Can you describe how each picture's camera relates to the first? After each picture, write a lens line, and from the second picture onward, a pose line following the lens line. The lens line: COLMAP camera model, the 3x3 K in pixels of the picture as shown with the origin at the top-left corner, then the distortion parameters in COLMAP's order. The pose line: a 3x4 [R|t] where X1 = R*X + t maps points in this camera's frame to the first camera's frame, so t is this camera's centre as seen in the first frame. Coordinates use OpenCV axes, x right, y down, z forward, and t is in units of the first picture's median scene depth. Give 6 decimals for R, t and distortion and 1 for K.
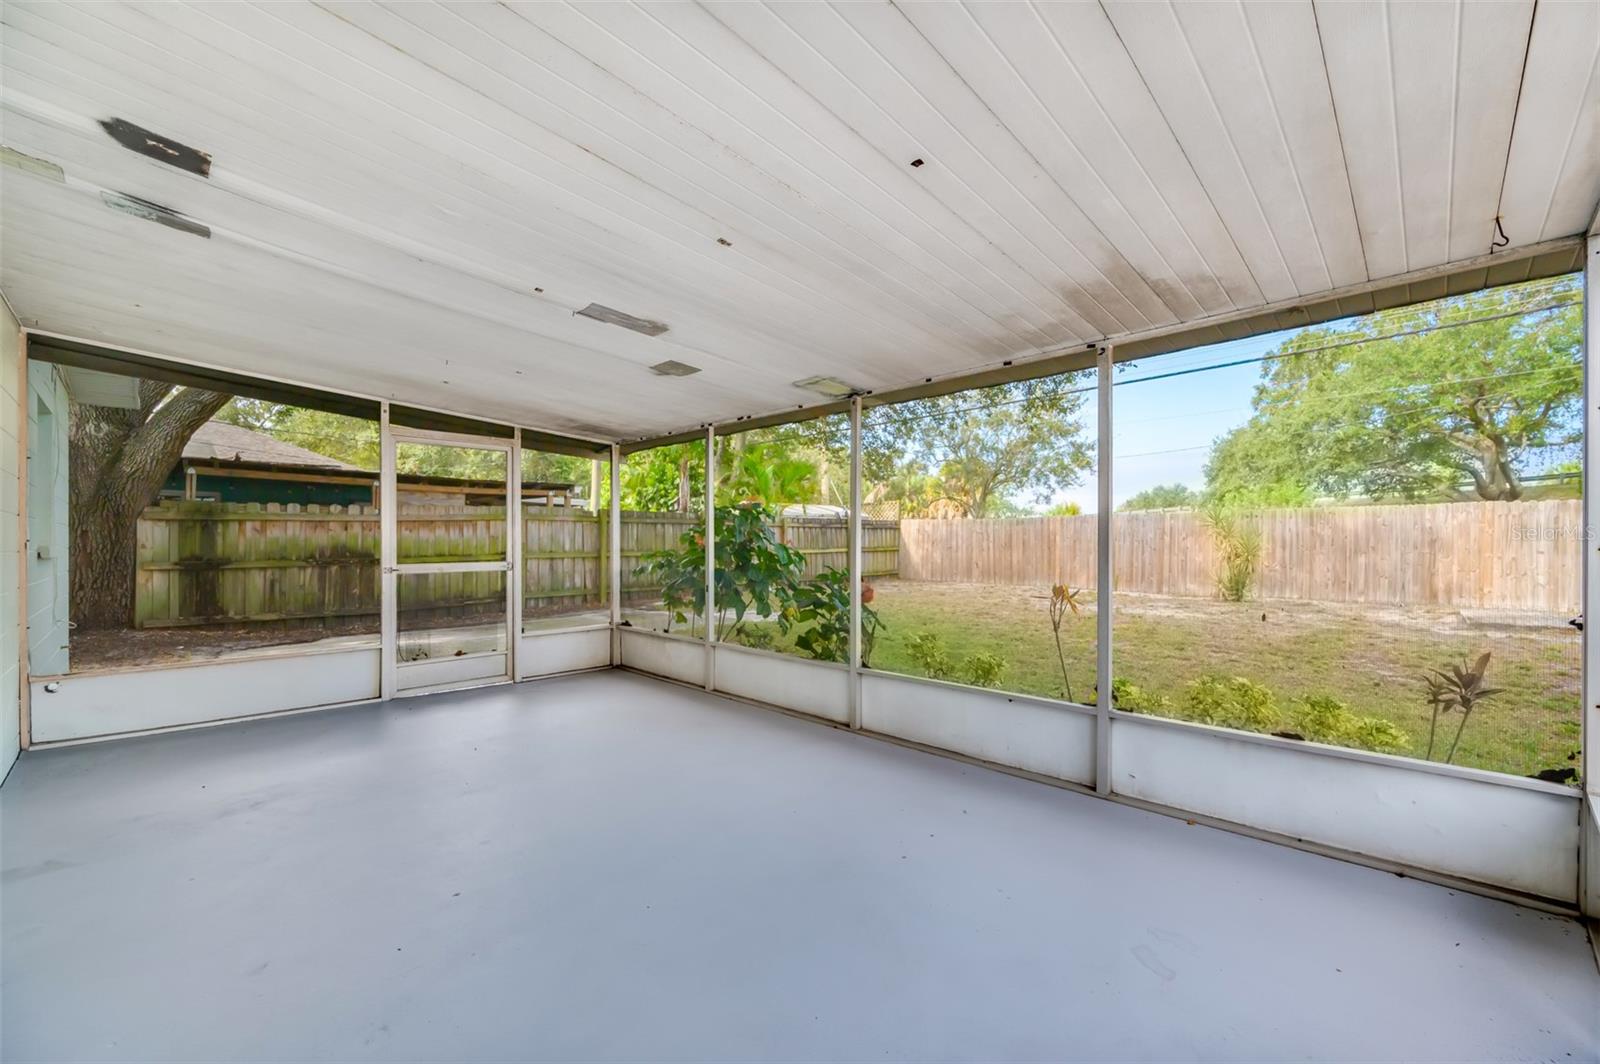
lens RADIAL K [[630.1, 0, 804.7], [0, 630.1, 538.6], [0, 0, 1]] dist [0.000591, 0.000040]
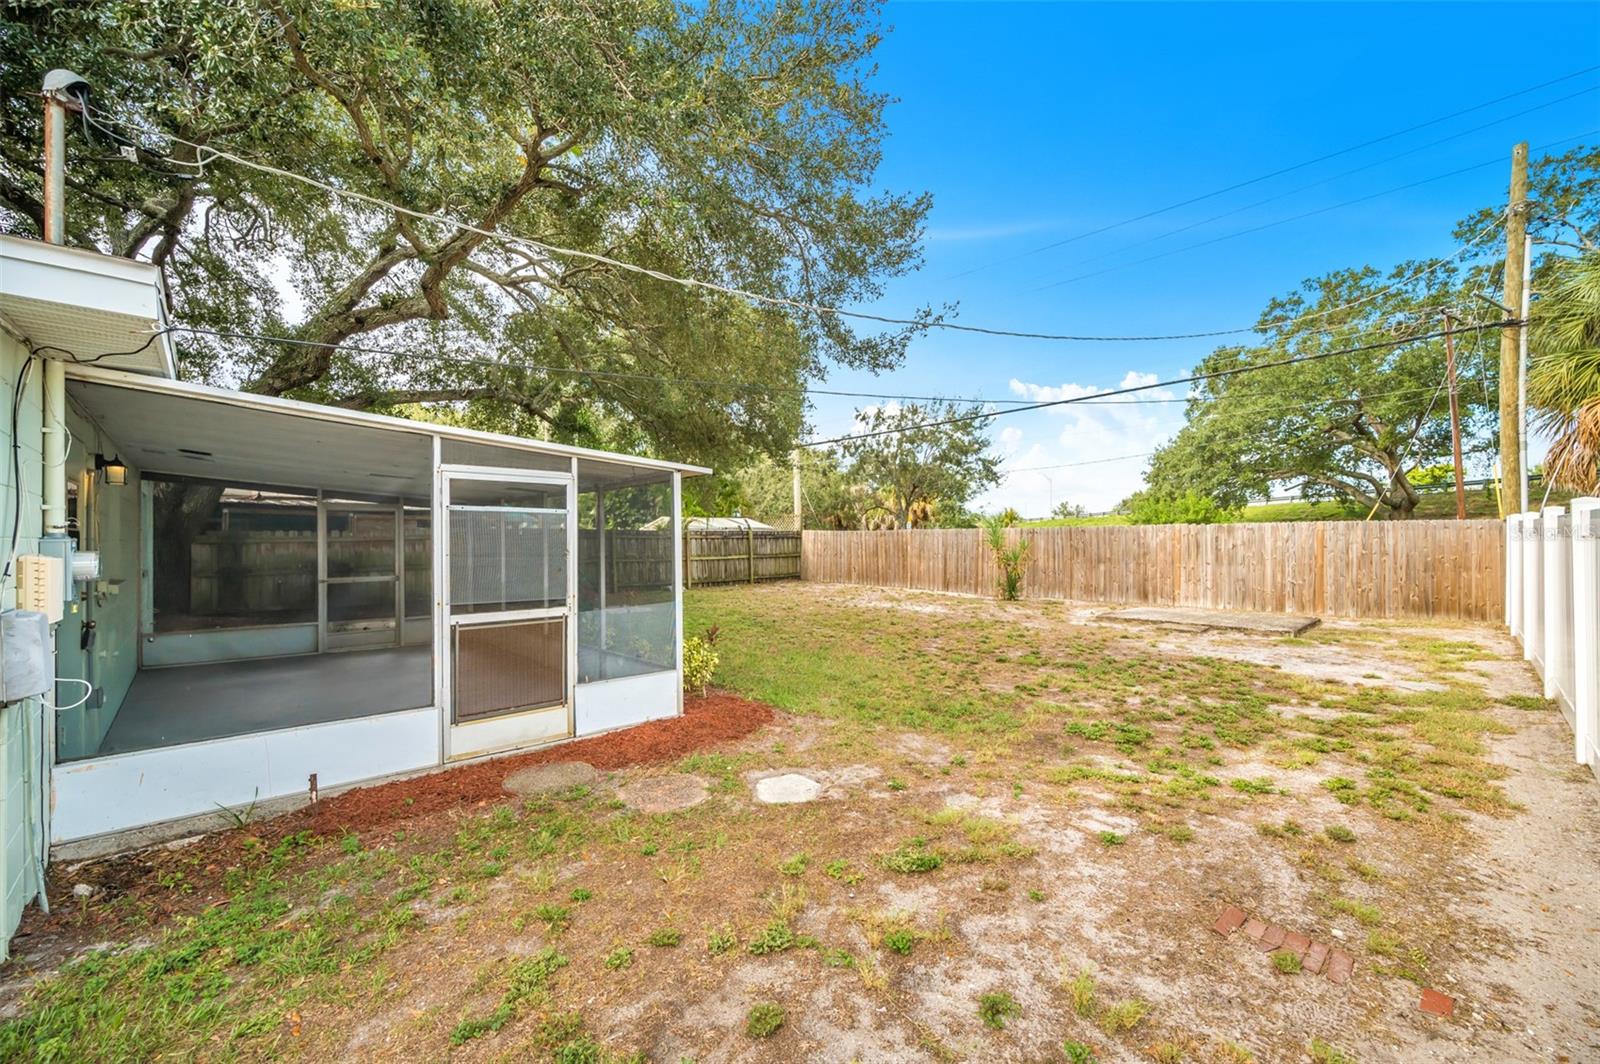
lens RADIAL K [[638.9, 0, 800.0], [0, 638.9, 532.0], [0, 0, 1]] dist [-0.000385, -0.000151]
pose [[0.998613, -0.001990, -0.052607, 0.378633], [0.001720, 0.999985, -0.005186, -0.036888], [0.052616, 0.005088, 0.998602, -0.357934]]
